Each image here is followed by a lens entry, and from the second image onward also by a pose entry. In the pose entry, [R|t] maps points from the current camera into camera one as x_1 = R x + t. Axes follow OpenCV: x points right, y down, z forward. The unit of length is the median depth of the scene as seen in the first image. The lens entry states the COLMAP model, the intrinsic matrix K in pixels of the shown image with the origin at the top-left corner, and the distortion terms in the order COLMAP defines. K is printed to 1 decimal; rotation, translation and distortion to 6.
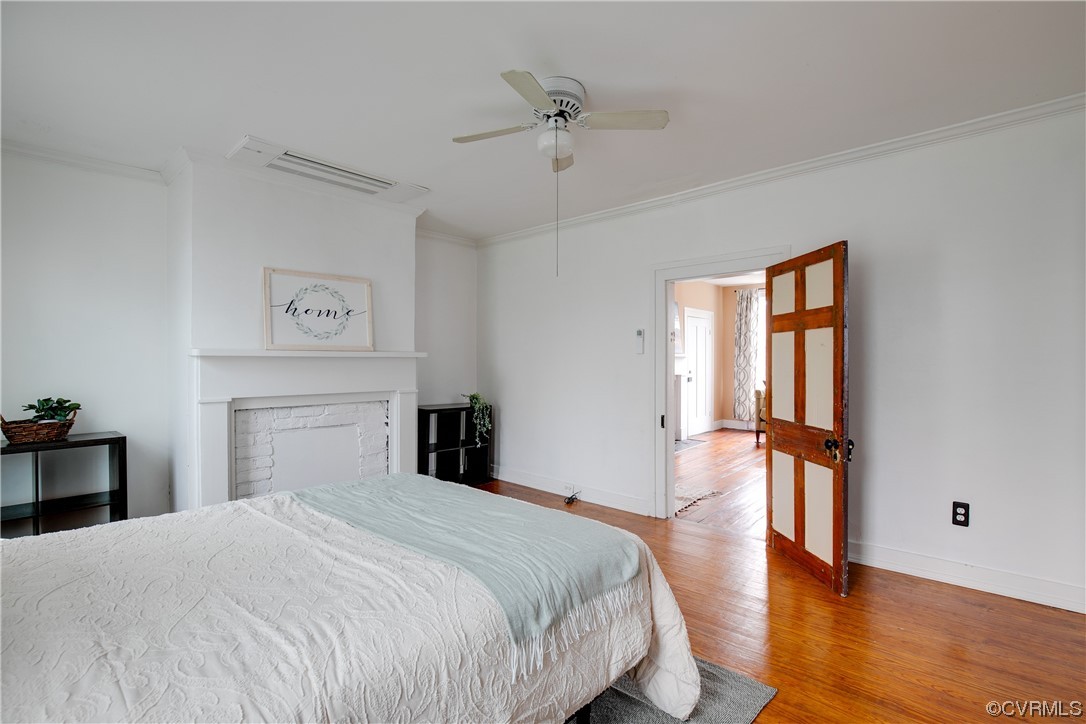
lens RADIAL K [[492.0, 0, 548.2], [0, 492.0, 359.2], [0, 0, 1]] dist [-0.027241, -0.000241]
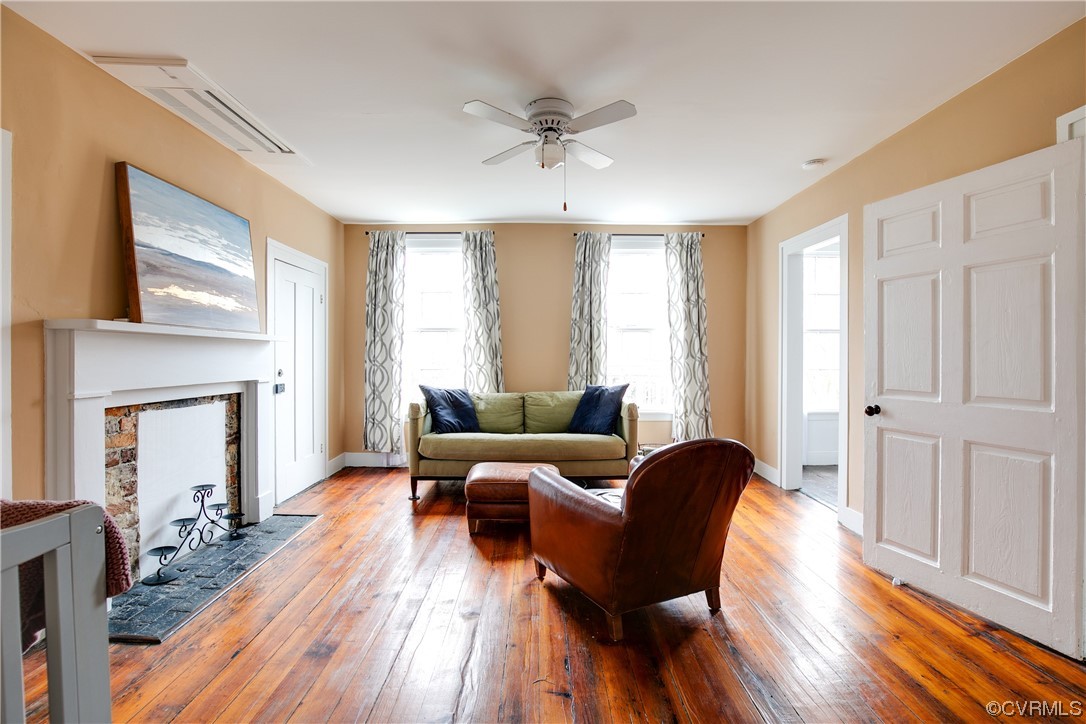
lens RADIAL K [[492.0, 0, 551.6], [0, 492.0, 353.0], [0, 0, 1]] dist [-0.027241, -0.000241]
pose [[0.720289, 0.001104, 0.693673, 0.137765], [0.002865, 0.999985, -0.004566, 0.008442], [-0.693668, 0.005276, 0.720275, 0.433521]]
